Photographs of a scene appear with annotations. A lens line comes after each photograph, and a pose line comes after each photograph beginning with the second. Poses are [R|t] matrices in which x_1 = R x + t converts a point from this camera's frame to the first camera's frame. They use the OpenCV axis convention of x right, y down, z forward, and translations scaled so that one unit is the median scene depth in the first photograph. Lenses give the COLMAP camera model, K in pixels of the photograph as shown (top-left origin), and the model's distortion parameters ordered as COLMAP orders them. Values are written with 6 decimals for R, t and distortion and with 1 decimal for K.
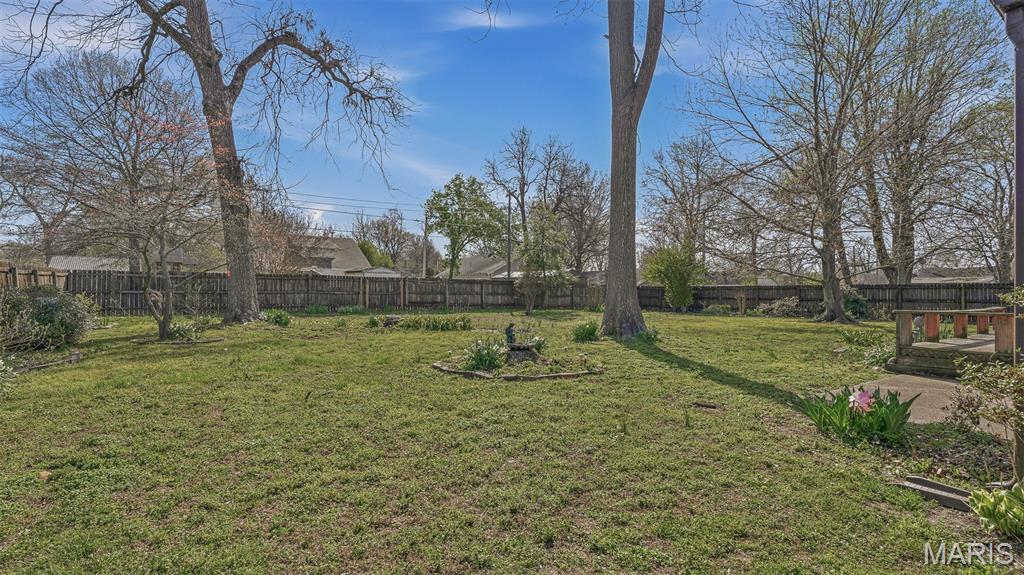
lens RADIAL K [[477.5, 0, 510.4], [0, 477.5, 289.7], [0, 0, 1]] dist [0.003161, 0.000132]
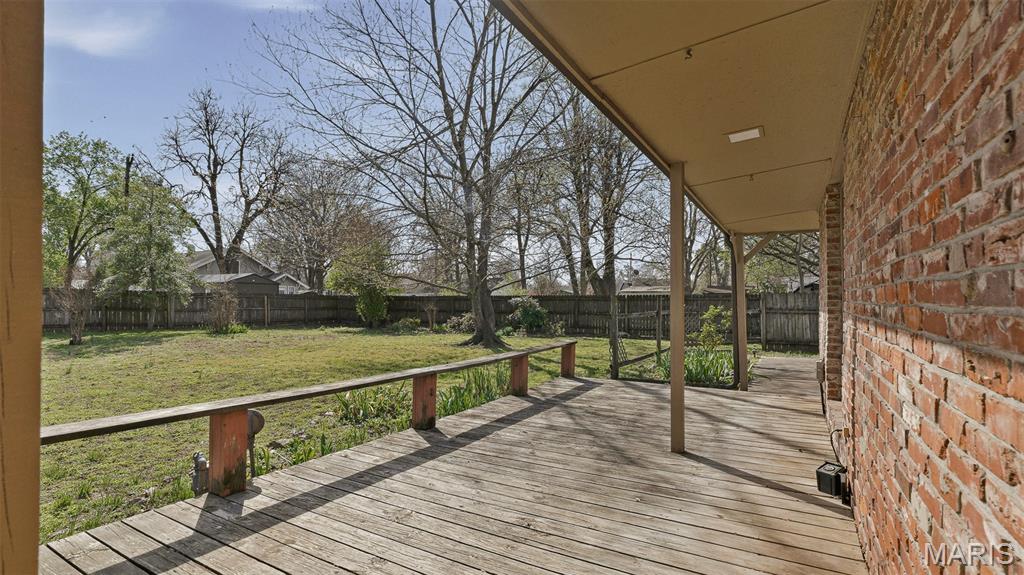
lens RADIAL K [[477.5, 0, 513.0], [0, 477.5, 291.2], [0, 0, 1]] dist [0.003161, 0.000132]
pose [[0.894450, 0.005732, 0.447131, 0.204258], [-0.001487, 0.999950, -0.009844, -0.008249], [-0.447165, 0.008140, 0.894414, 0.145749]]
